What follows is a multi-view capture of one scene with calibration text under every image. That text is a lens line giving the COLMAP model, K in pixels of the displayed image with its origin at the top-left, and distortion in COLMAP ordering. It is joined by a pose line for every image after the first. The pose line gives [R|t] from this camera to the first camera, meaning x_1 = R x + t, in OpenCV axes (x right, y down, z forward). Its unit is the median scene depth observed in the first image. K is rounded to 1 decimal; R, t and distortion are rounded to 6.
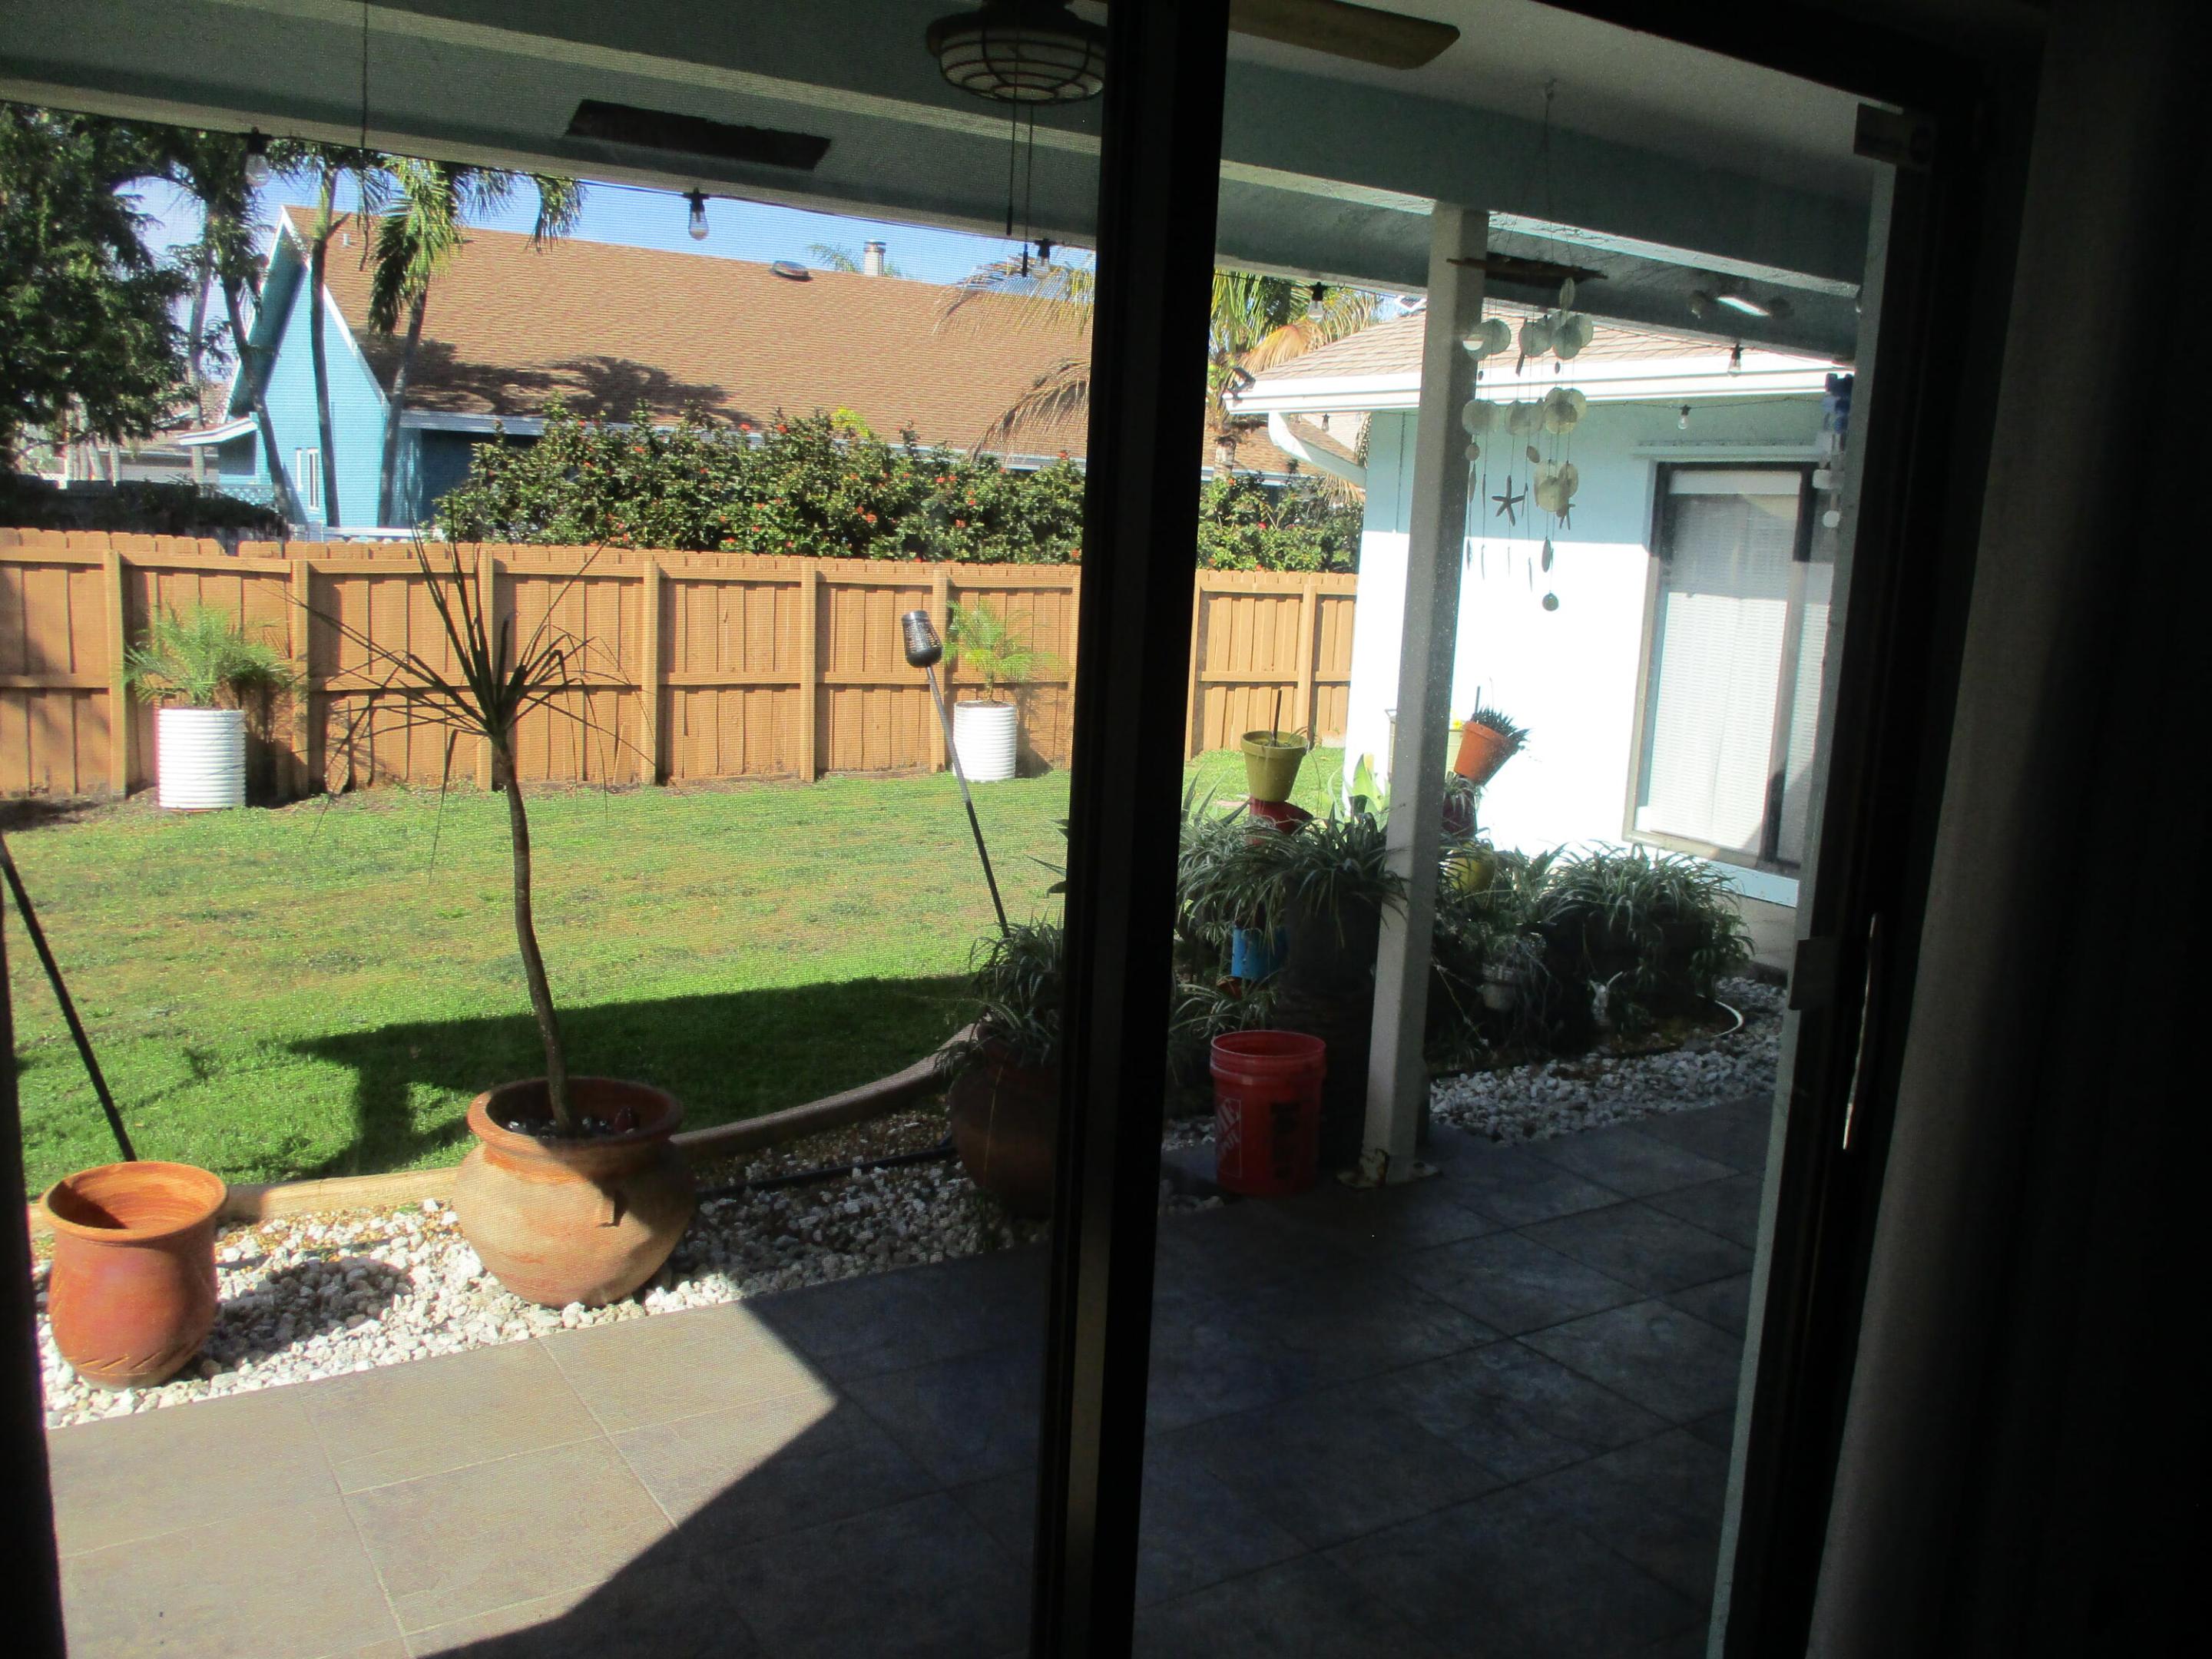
lens RADIAL K [[1841.8, 0, 1103.2], [0, 1841.8, 839.2], [0, 0, 1]] dist [-0.041969, 0.027026]
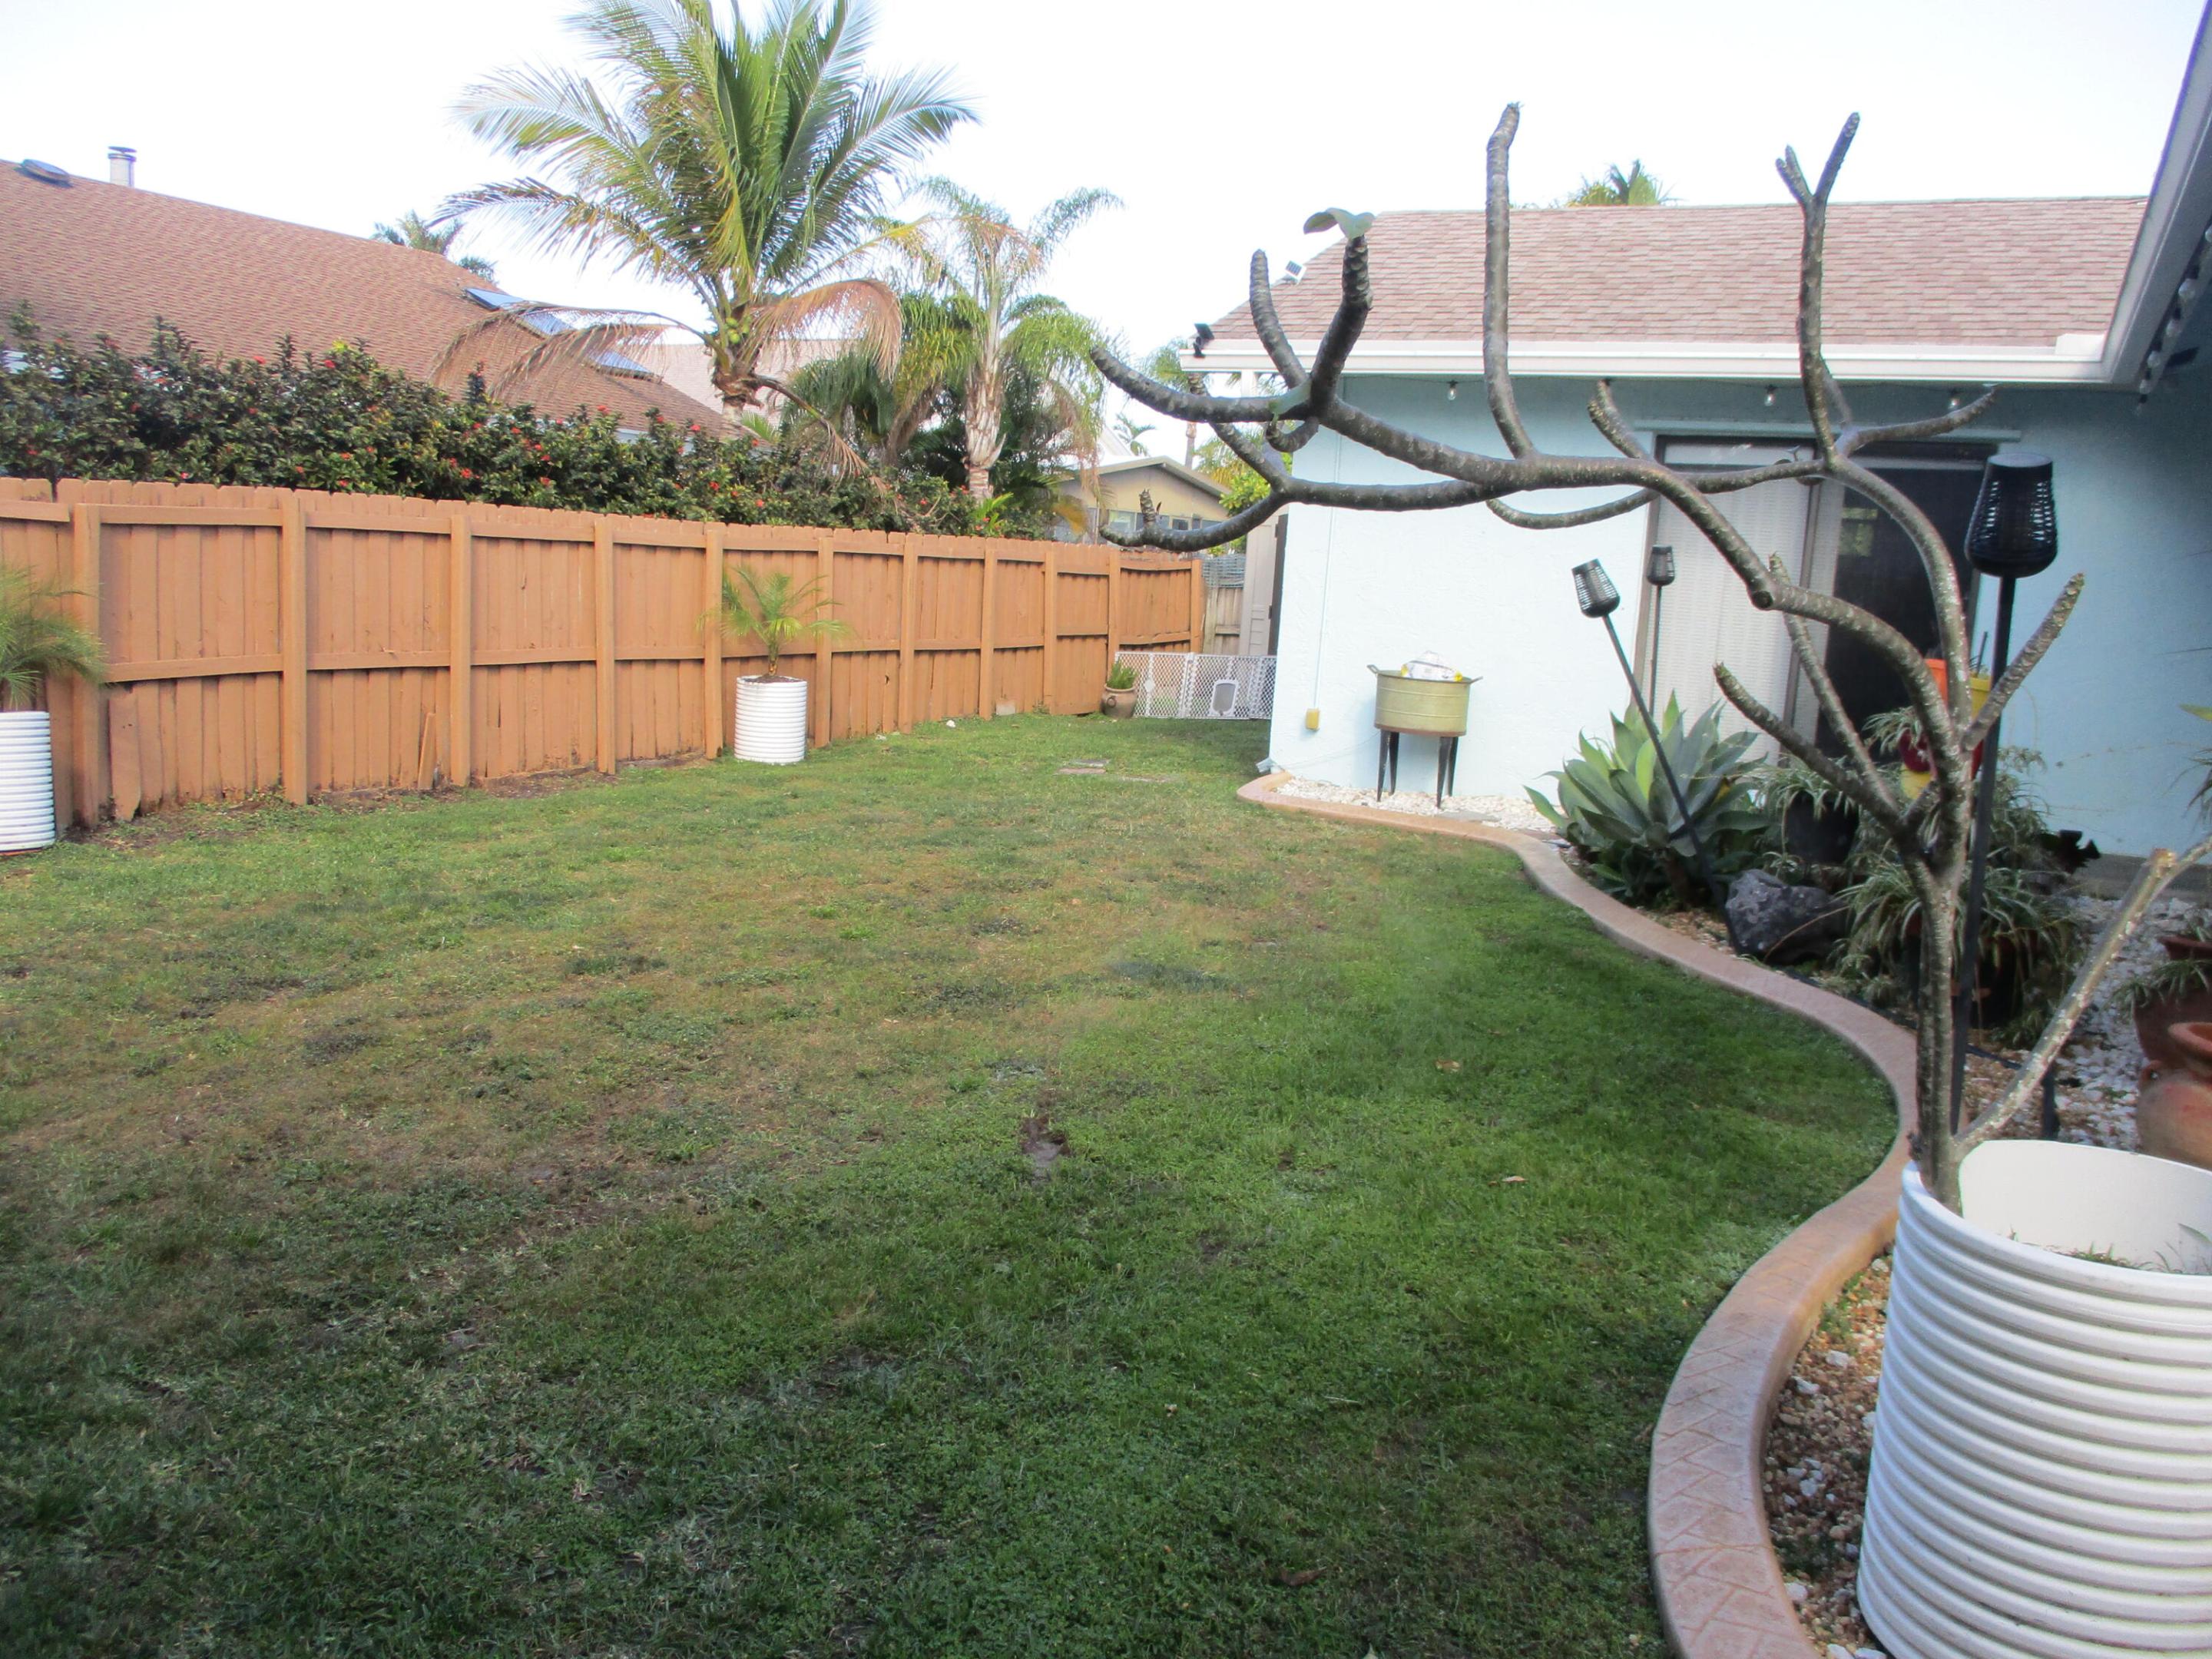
lens RADIAL K [[1841.8, 0, 1108.0], [0, 1841.8, 812.6], [0, 0, 1]] dist [-0.041969, 0.027026]
pose [[0.862835, -0.067328, 0.500981, -0.373824], [0.069069, 0.997498, 0.015099, -0.009803], [-0.500744, 0.021574, 0.865327, 0.134675]]
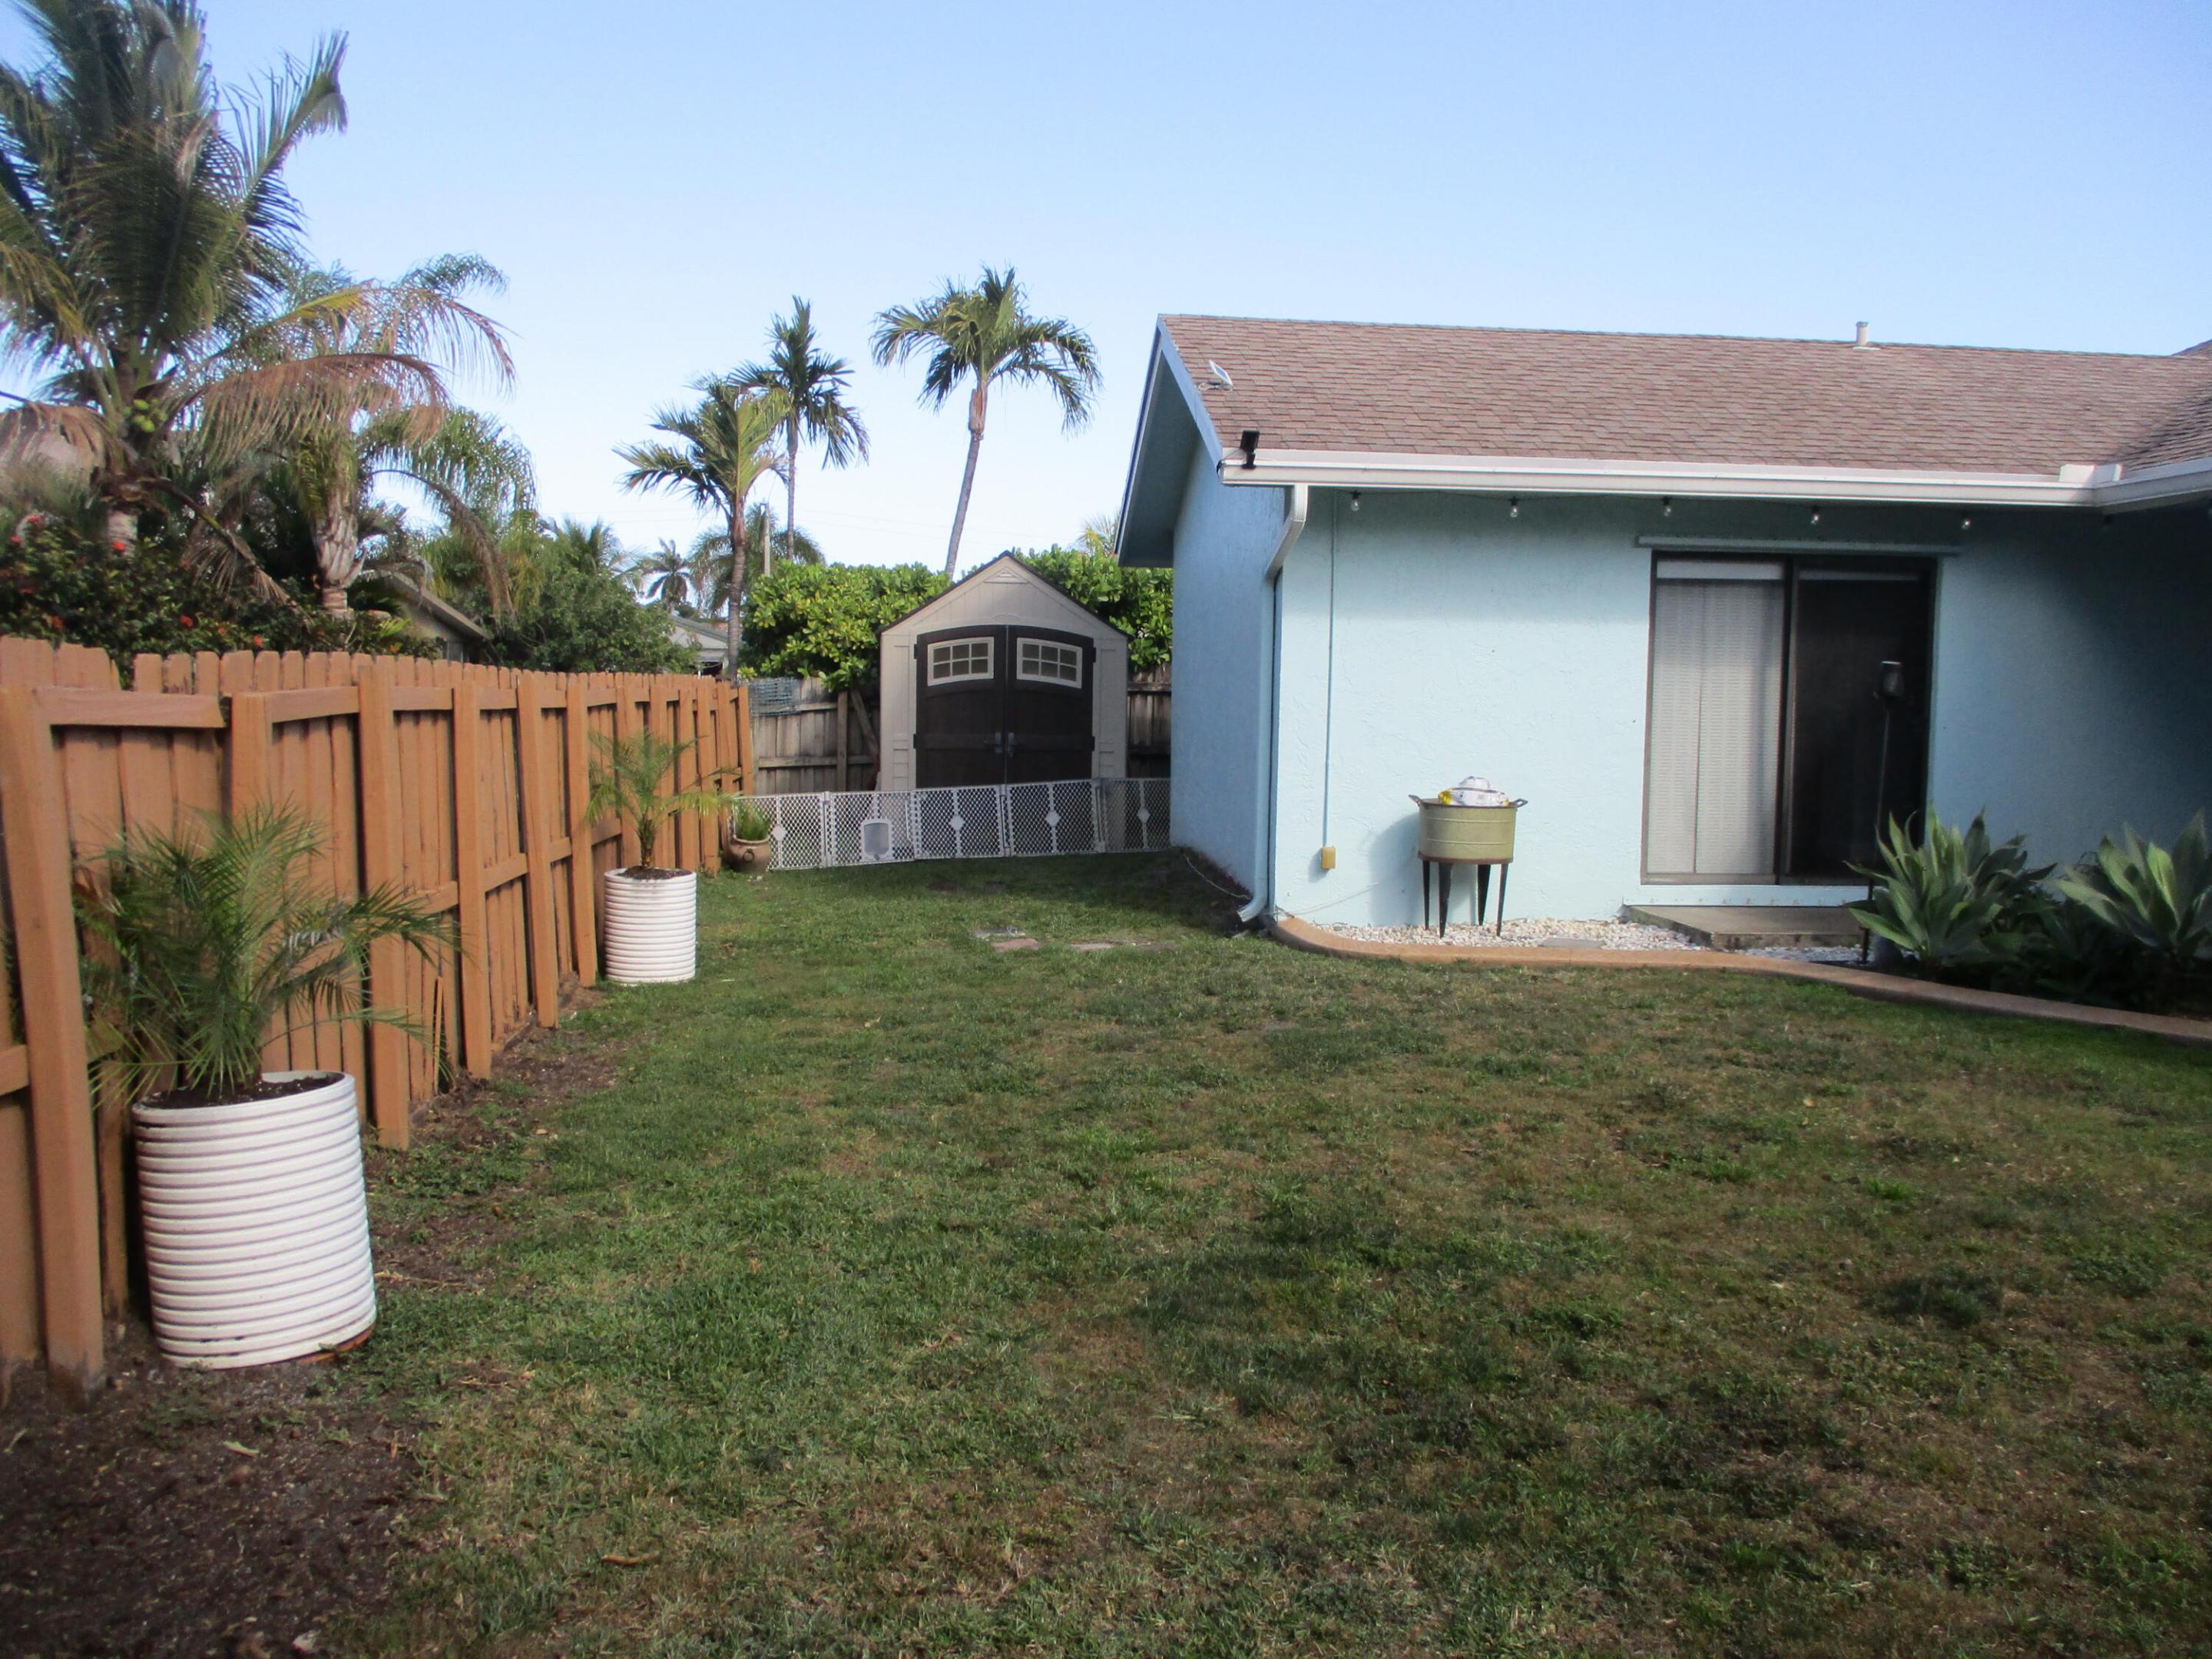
lens RADIAL K [[1841.8, 0, 1108.5], [0, 1841.8, 846.6], [0, 0, 1]] dist [-0.041969, 0.027026]
pose [[0.450638, -0.121087, 0.884457, -0.595743], [0.163874, 0.985143, 0.051377, -0.090933], [-0.877537, 0.121787, 0.463785, 0.521257]]
